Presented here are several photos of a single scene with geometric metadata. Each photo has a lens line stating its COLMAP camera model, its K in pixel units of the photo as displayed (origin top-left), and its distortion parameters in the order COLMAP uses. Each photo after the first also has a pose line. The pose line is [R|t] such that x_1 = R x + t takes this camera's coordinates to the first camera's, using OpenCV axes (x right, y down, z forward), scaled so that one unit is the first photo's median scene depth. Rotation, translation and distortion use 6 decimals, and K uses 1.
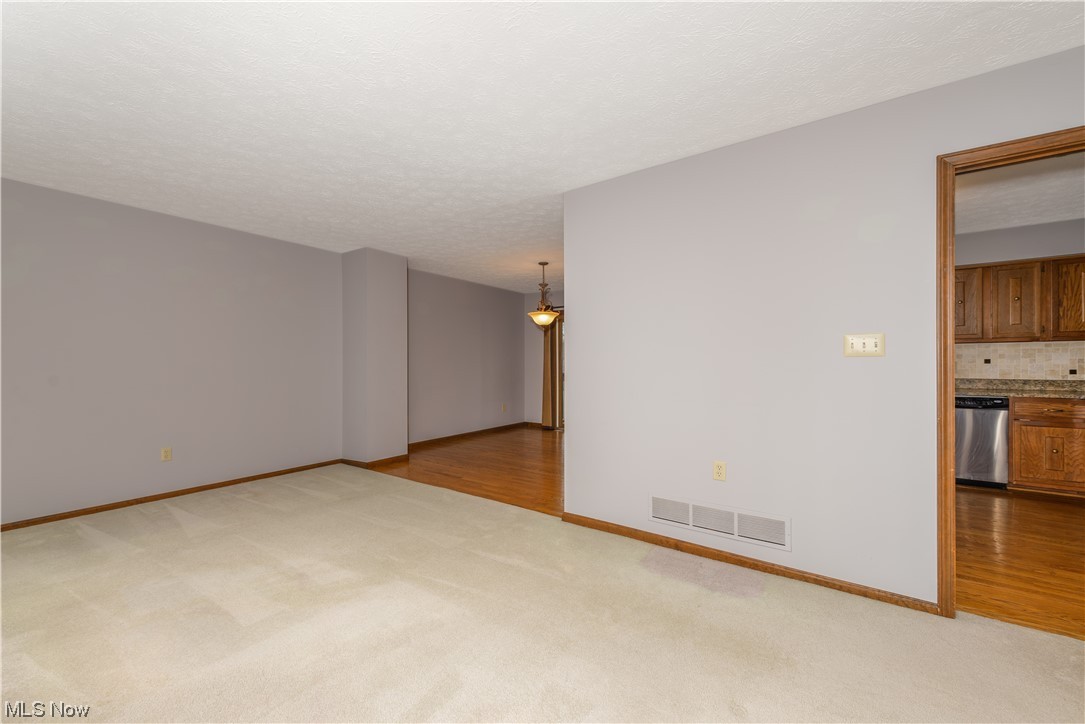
lens RADIAL K [[424.8, 0, 542.5], [0, 424.8, 362.0], [0, 0, 1]] dist [0.000167, -0.005275]
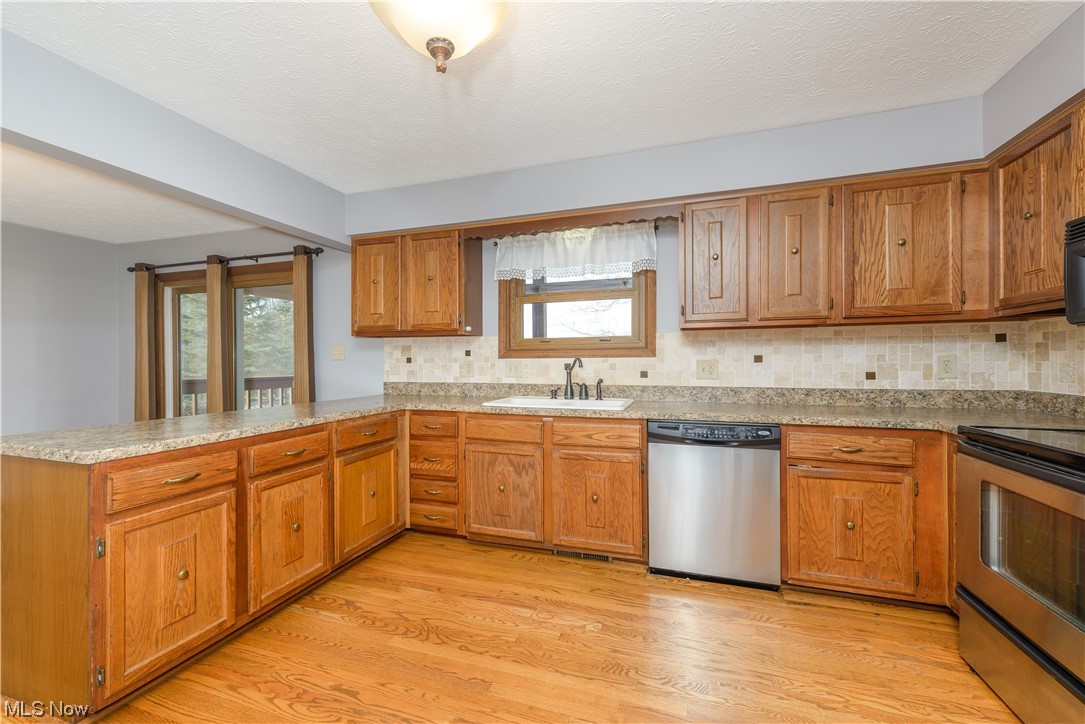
lens RADIAL K [[424.8, 0, 542.5], [0, 424.8, 362.0], [0, 0, 1]] dist [0.000167, -0.005275]
pose [[0.961926, -0.004053, 0.273281, 0.644871], [0.003437, 0.999990, 0.002731, -0.000021], [-0.273290, -0.001688, 0.961930, 0.543754]]
